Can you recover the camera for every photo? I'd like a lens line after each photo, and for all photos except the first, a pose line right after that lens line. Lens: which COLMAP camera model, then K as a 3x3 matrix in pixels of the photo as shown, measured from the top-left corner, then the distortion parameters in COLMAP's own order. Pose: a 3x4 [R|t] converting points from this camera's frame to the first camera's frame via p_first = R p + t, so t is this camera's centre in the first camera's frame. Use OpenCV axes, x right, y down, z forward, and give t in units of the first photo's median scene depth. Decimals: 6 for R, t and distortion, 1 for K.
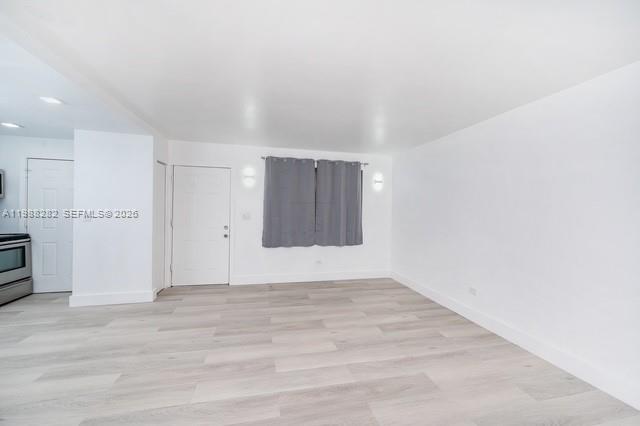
lens RADIAL K [[259.5, 0, 327.6], [0, 259.5, 211.1], [0, 0, 1]] dist [0.000719, -0.000275]
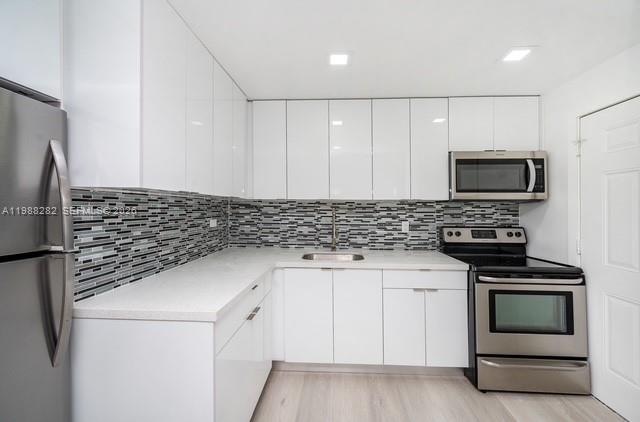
lens RADIAL K [[259.5, 0, 317.7], [0, 259.5, 202.3], [0, 0, 1]] dist [0.000719, -0.000275]
pose [[-0.296503, -0.038877, -0.954240, -0.655106], [-0.019934, 0.999205, -0.034515, -0.013971], [0.954824, 0.008788, -0.297043, 0.827097]]
